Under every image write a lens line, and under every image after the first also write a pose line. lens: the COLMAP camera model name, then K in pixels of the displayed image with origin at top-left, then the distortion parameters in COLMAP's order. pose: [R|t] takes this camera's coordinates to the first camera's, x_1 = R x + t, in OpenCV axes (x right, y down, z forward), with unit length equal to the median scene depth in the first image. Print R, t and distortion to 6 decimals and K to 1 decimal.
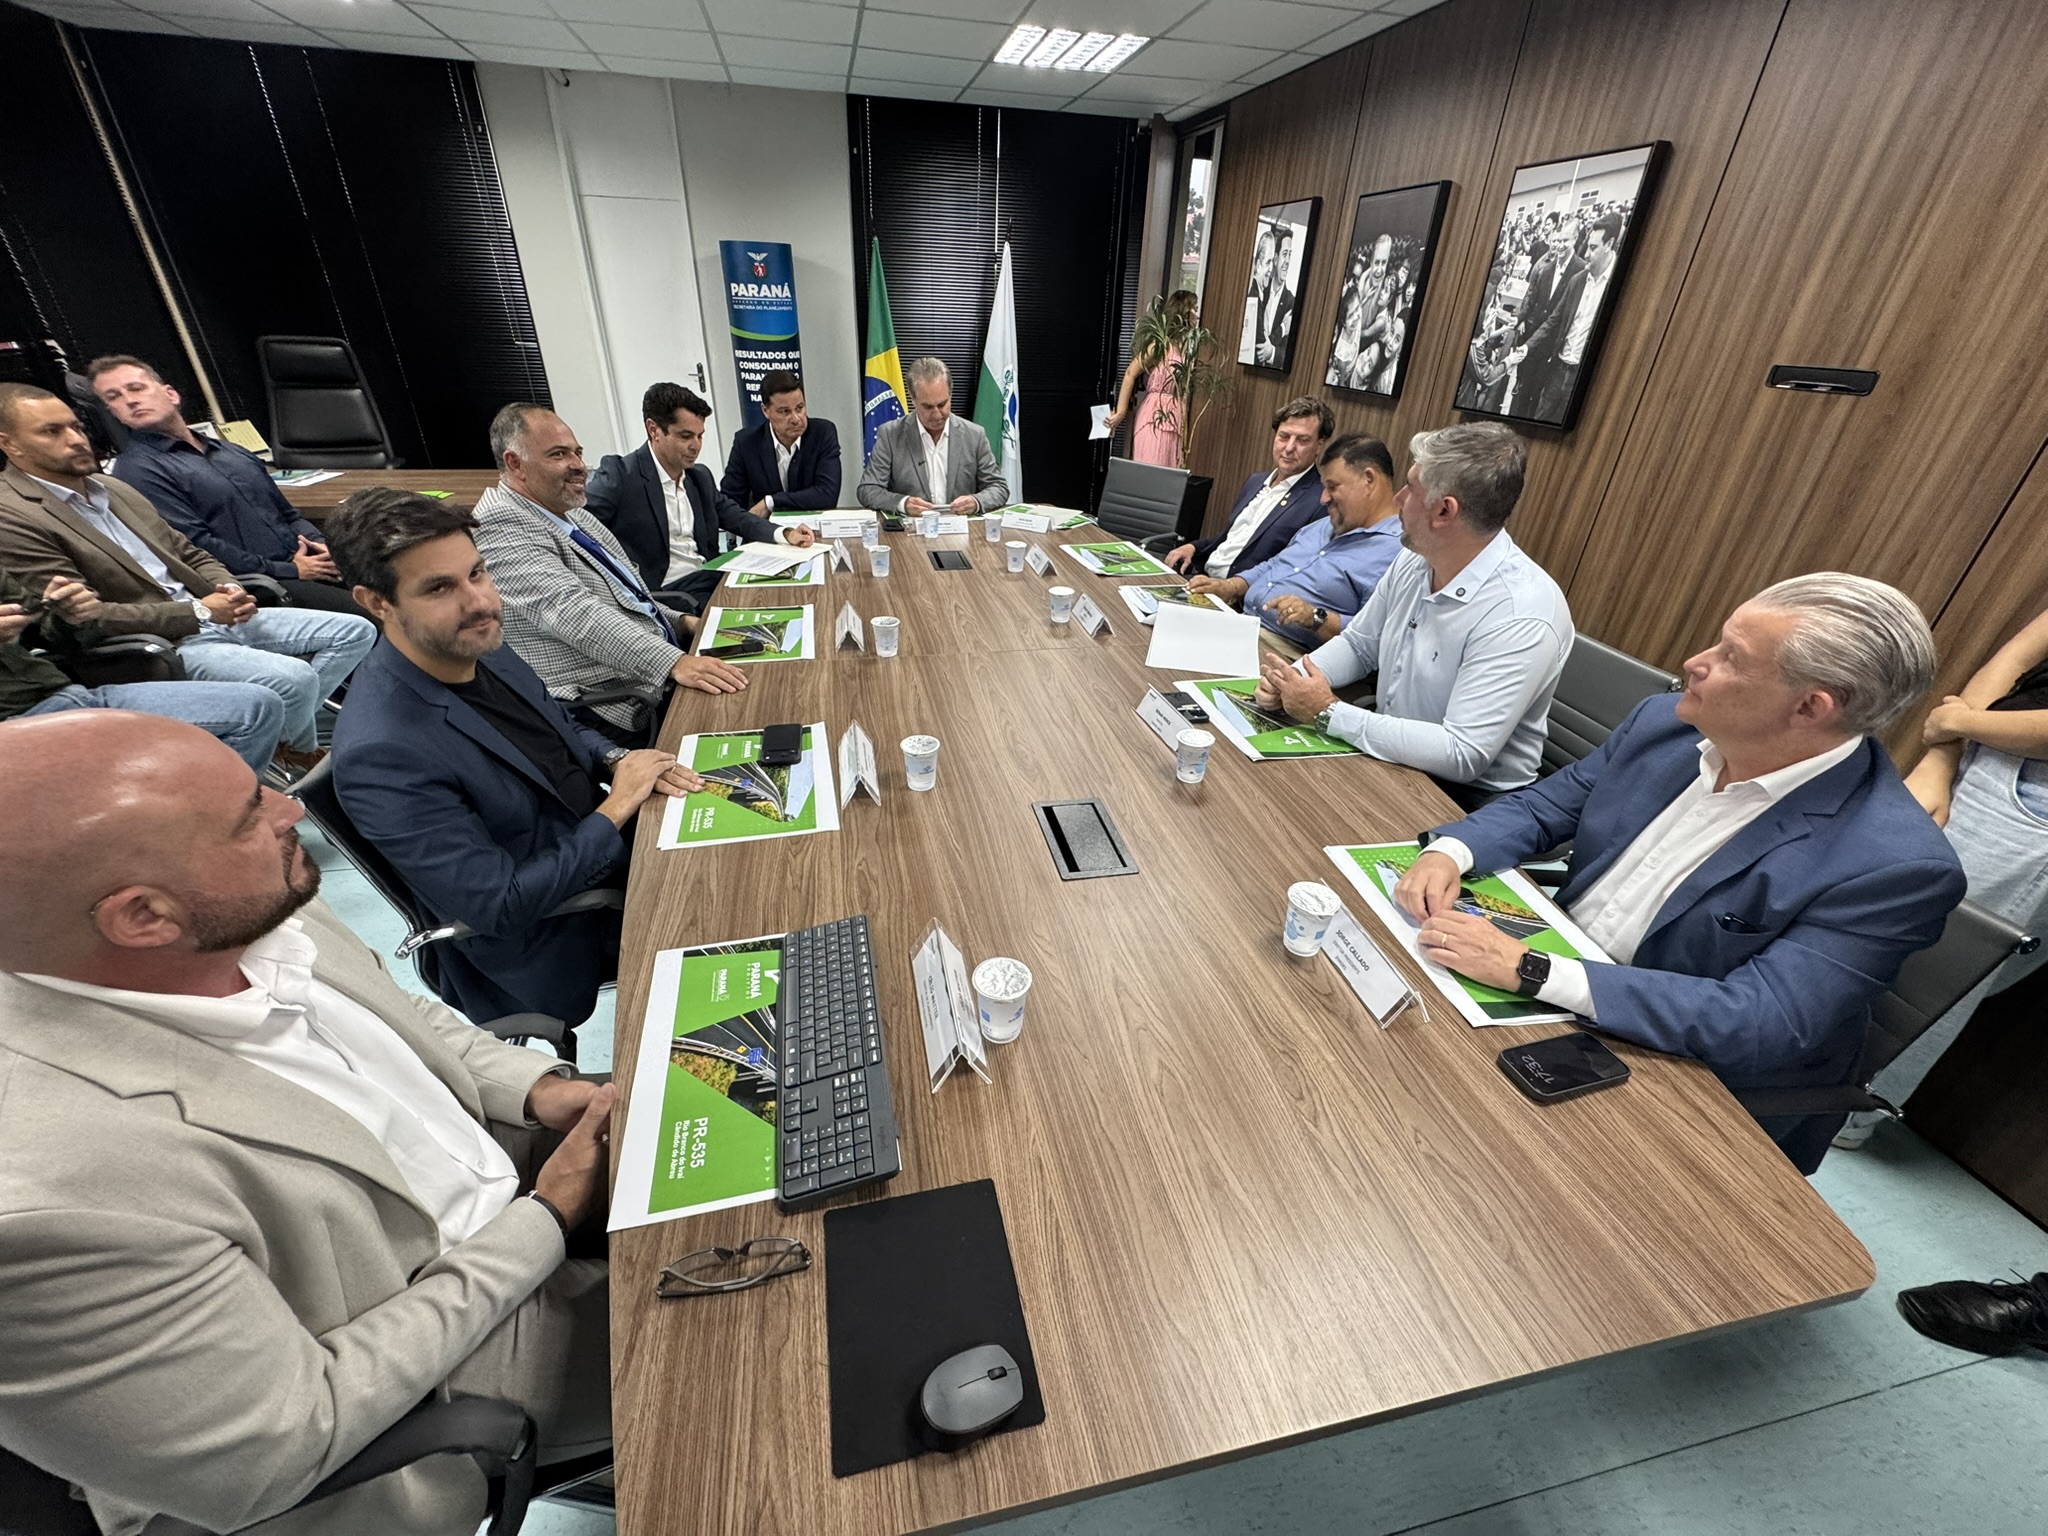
lens RADIAL K [[821.2, 0, 1021.0], [0, 821.2, 769.6], [0, 0, 1]] dist [-0.003497, 0.000567]
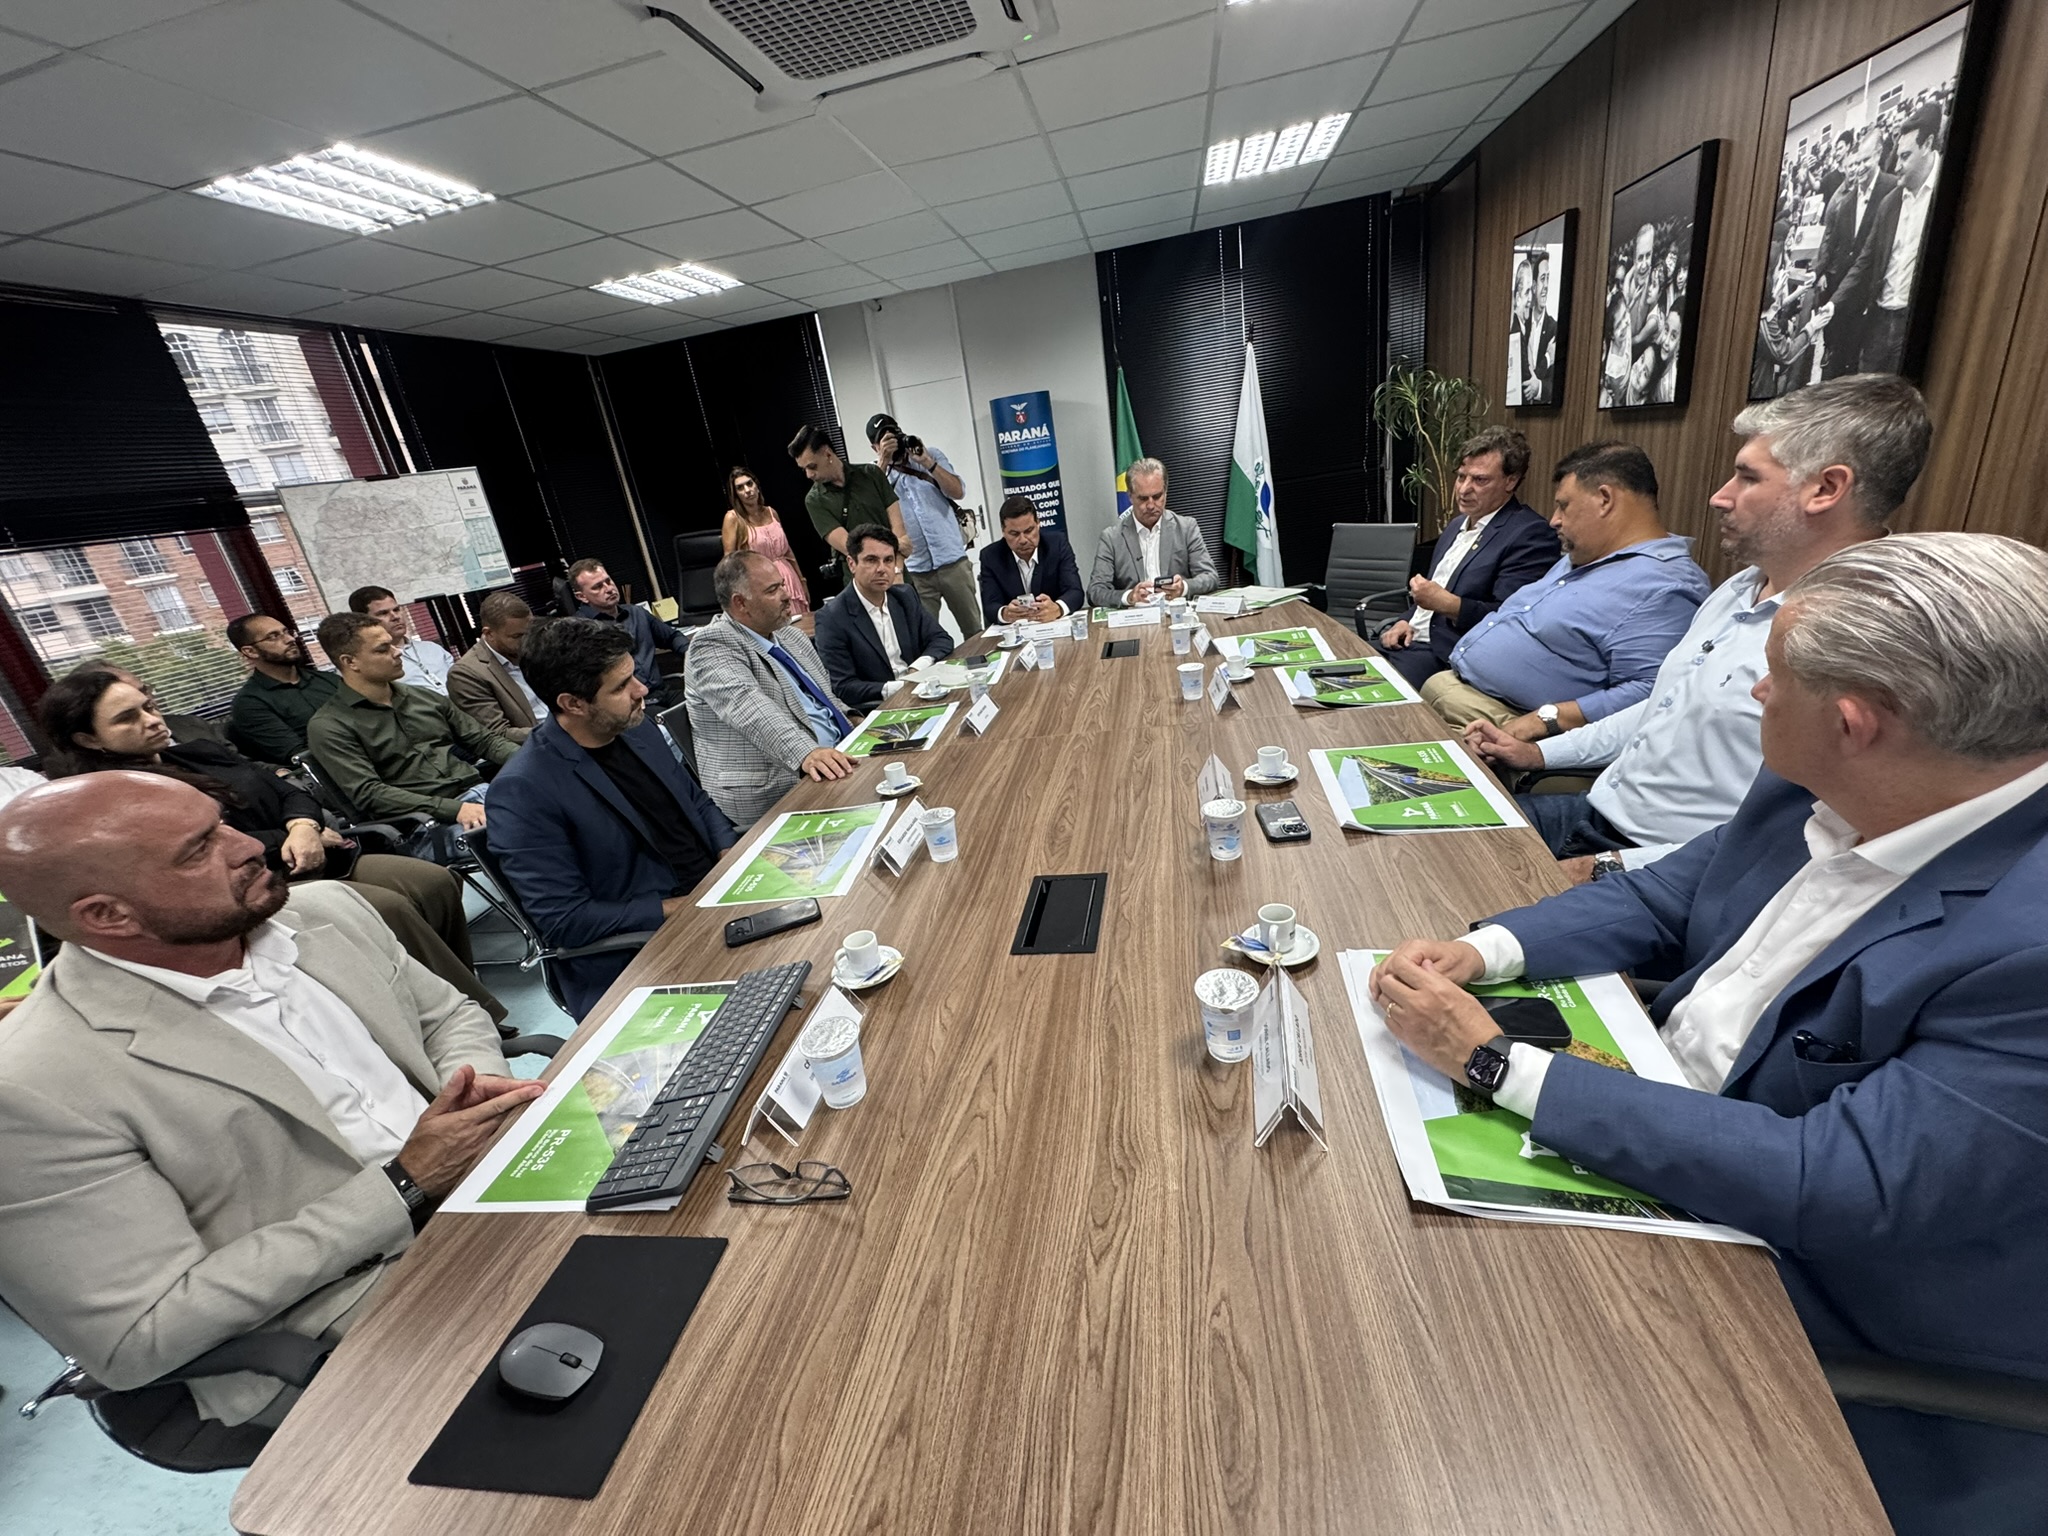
lens RADIAL K [[821.2, 0, 1021.0], [0, 821.2, 769.6], [0, 0, 1]] dist [-0.003497, 0.000567]
pose [[0.912668, -0.027039, -0.407807, 0.215478], [-0.026271, 0.991864, -0.124558, 0.020286], [0.407857, 0.124393, 0.904533, 0.064109]]
